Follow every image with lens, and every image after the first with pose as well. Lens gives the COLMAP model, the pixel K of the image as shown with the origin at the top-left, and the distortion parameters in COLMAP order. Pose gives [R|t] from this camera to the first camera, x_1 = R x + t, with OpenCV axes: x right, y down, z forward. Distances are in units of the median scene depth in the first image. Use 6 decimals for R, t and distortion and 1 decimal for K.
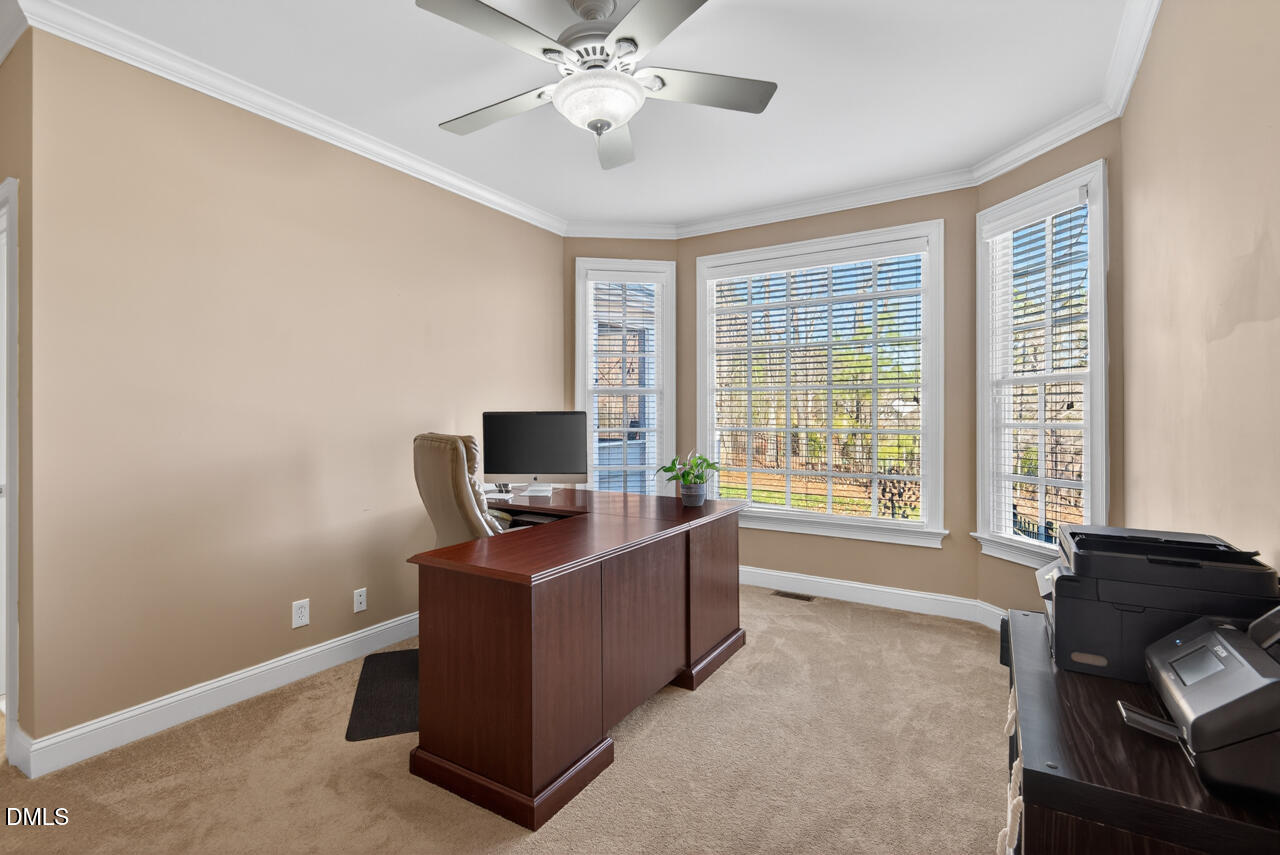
lens RADIAL K [[585.6, 0, 638.4], [0, 585.6, 417.3], [0, 0, 1]] dist [-0.000184, -0.000249]
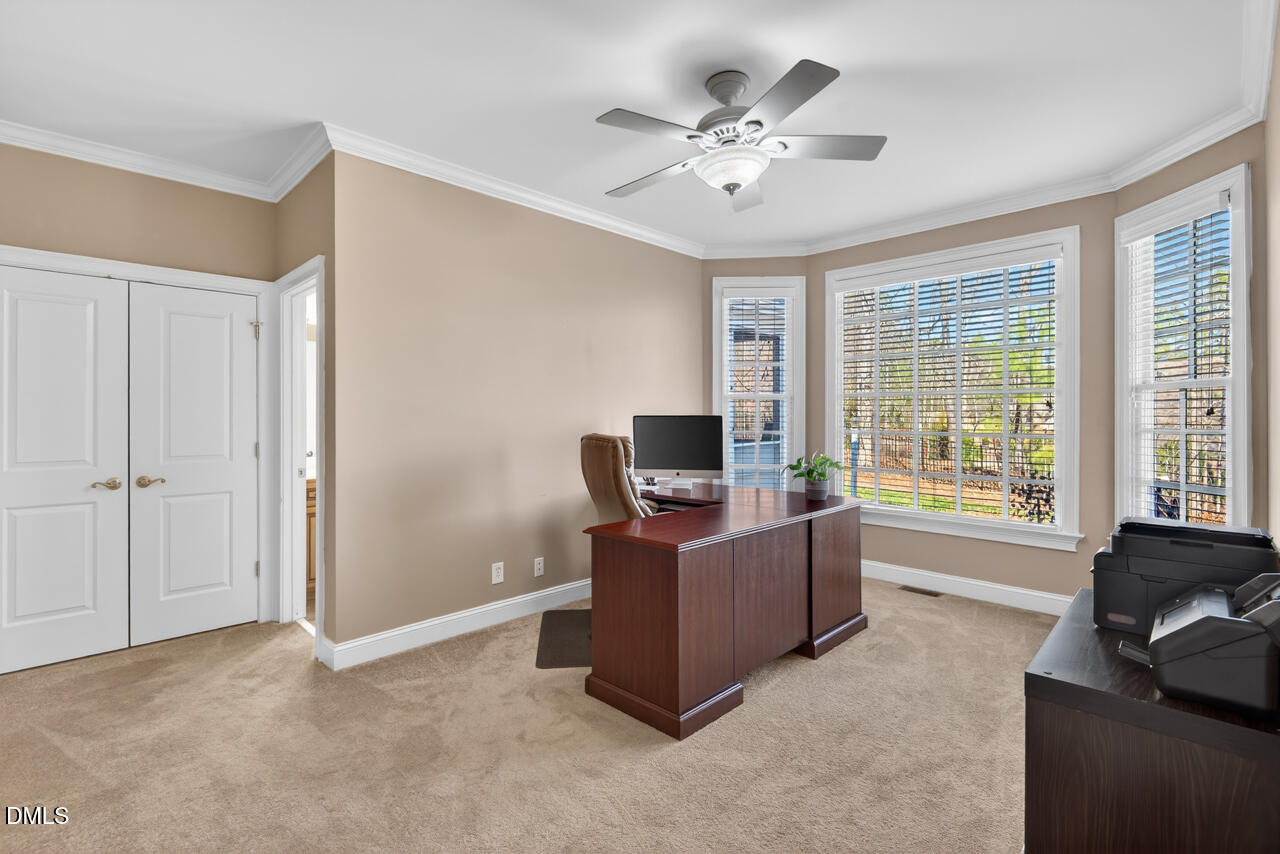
lens RADIAL K [[585.6, 0, 633.6], [0, 585.6, 417.8], [0, 0, 1]] dist [-0.000184, -0.000249]
pose [[0.971094, 0.001513, -0.238694, 0.021777], [-0.001501, 0.999999, 0.000233, -0.007557], [0.238694, 0.000132, 0.971095, -0.200666]]
